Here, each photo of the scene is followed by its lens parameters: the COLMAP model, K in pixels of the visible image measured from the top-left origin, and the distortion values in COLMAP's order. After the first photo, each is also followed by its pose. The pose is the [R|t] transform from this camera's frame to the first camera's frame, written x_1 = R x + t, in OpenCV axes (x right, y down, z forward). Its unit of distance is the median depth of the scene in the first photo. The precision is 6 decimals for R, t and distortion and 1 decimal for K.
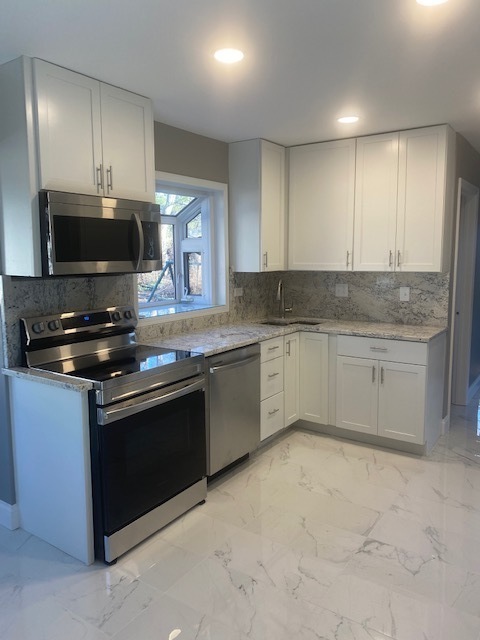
lens RADIAL K [[480.8, 0, 240.0], [0, 480.8, 320.0], [0, 0, 1]] dist [0.004020, 0.000727]
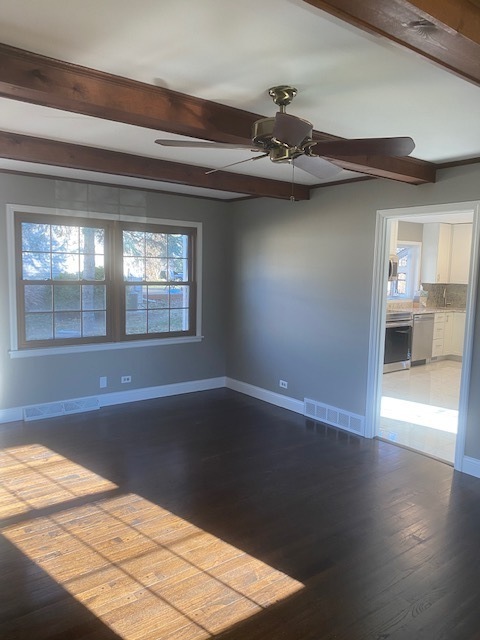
lens RADIAL K [[494.0, 0, 240.0], [0, 494.0, 320.0], [0, 0, 1]] dist [0.000410, -0.006378]
pose [[0.952247, 0.066781, -0.297936, -0.123904], [-0.071509, 0.997427, -0.004986, 0.136866], [0.296836, 0.026053, 0.954573, -1.380887]]
